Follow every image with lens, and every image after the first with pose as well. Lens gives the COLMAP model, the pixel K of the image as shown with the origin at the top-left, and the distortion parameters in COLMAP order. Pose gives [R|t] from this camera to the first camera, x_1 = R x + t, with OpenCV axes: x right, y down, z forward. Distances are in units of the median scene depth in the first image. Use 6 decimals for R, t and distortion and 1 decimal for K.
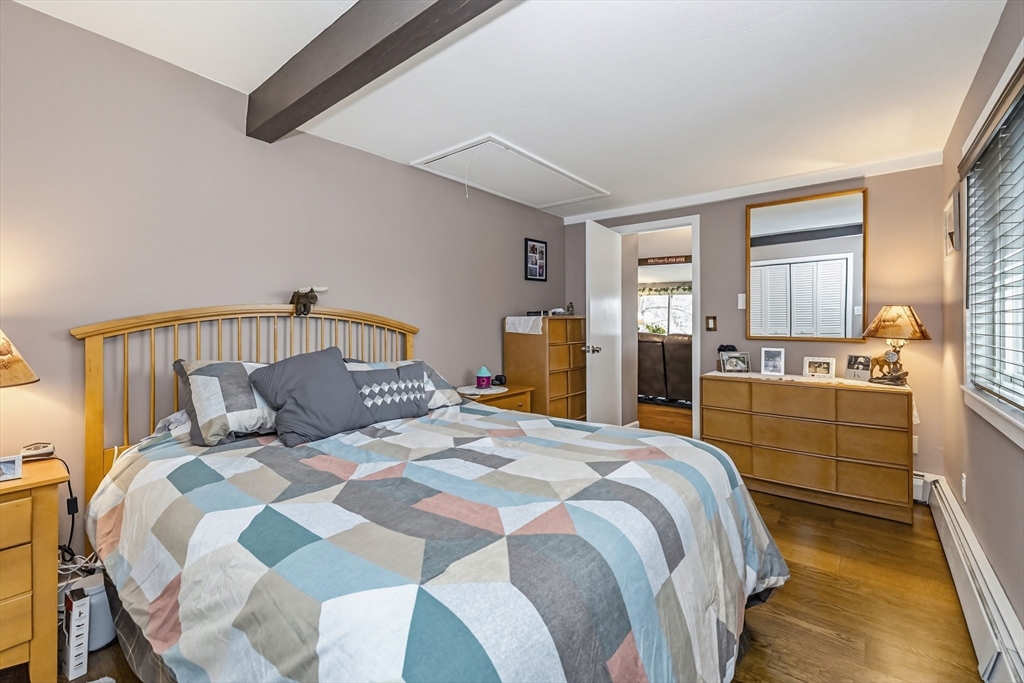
lens RADIAL K [[435.1, 0, 509.6], [0, 435.1, 328.9], [0, 0, 1]] dist [0.002171, 0.000125]
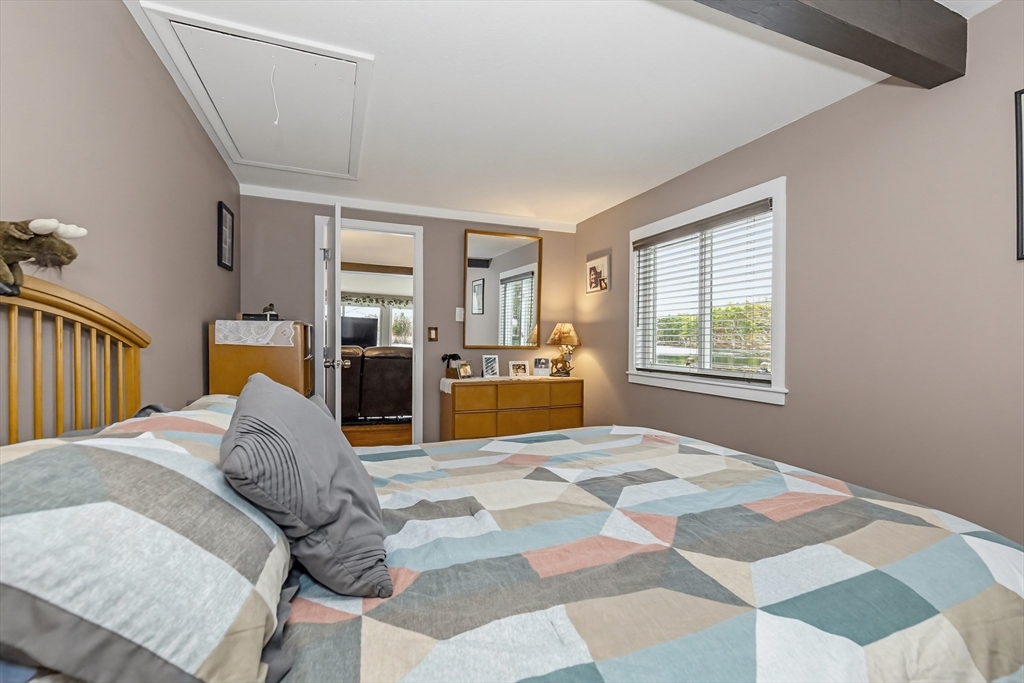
lens RADIAL K [[447.6, 0, 528.5], [0, 447.6, 348.6], [0, 0, 1]] dist [0.001769, 0.000724]
pose [[0.466276, -0.017733, 0.884461, -0.463423], [0.004113, 0.999832, 0.017878, 0.005384], [-0.884630, -0.004699, 0.466271, 0.359115]]
